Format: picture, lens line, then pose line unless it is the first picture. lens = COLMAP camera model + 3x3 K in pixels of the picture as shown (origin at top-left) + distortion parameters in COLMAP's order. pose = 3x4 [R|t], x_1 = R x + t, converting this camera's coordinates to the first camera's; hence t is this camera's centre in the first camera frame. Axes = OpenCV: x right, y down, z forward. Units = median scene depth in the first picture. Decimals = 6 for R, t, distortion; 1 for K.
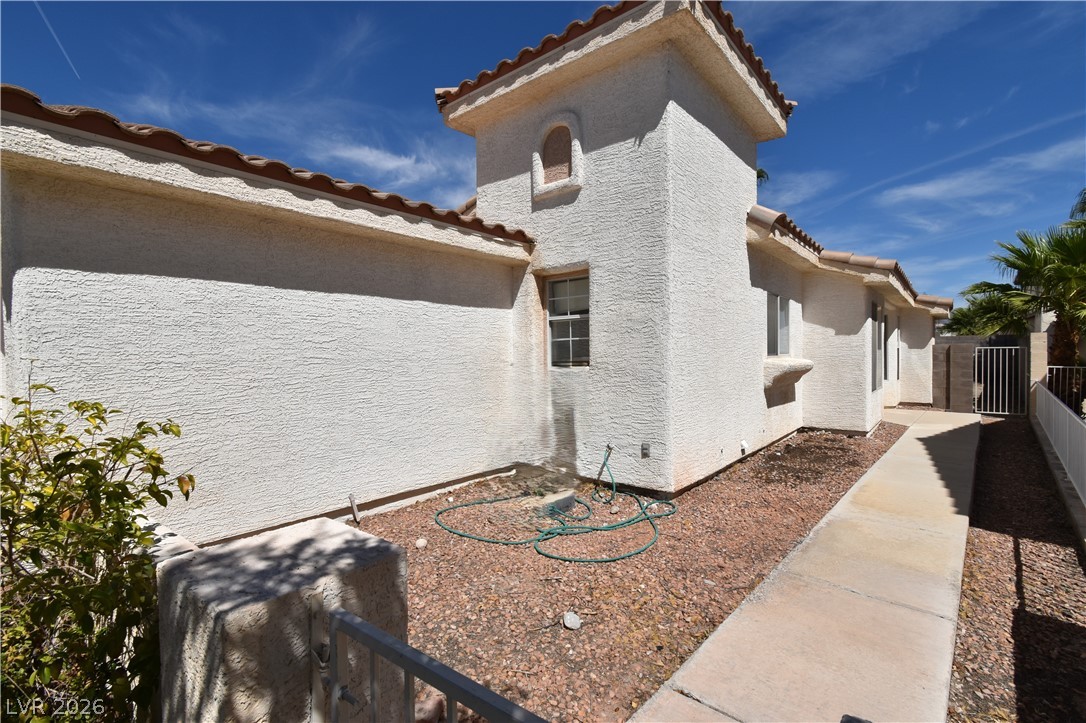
lens RADIAL K [[493.1, 0, 542.2], [0, 493.1, 357.4], [0, 0, 1]] dist [0.008734, 0.000495]
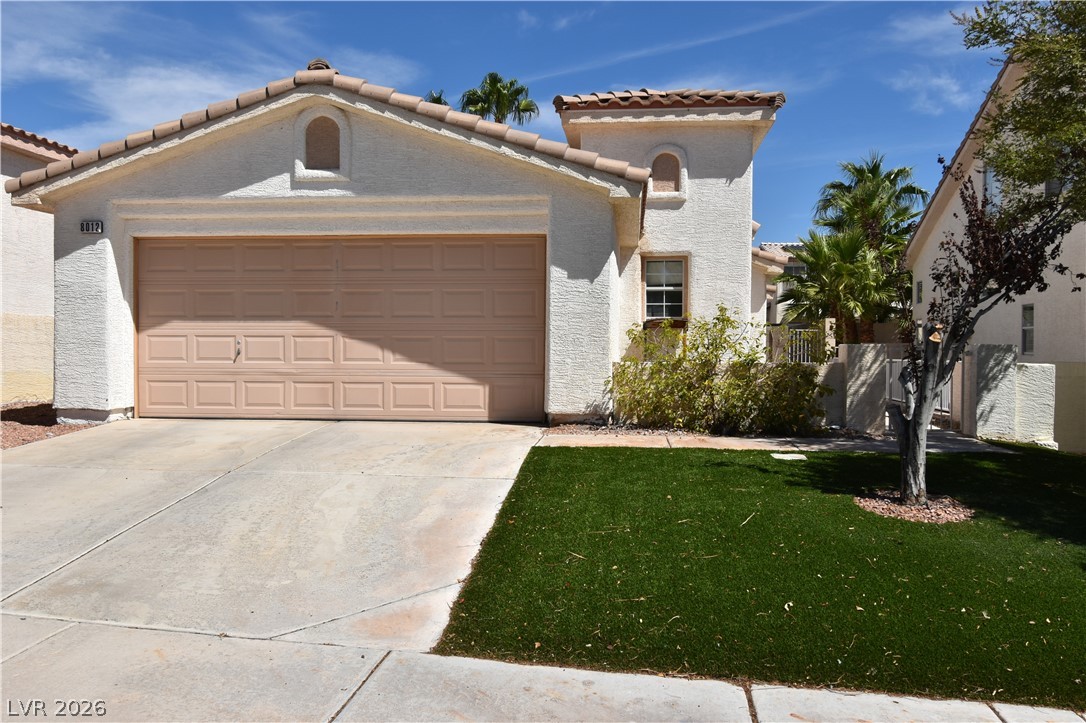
lens RADIAL K [[931.4, 0, 542.6], [0, 931.4, 362.7], [0, 0, 1]] dist [0.019775, 0.003551]
pose [[0.834945, 0.011481, 0.550213, -1.738204], [-0.012951, 0.999915, -0.001212, 0.141033], [-0.550181, -0.006114, 0.835023, -1.046821]]
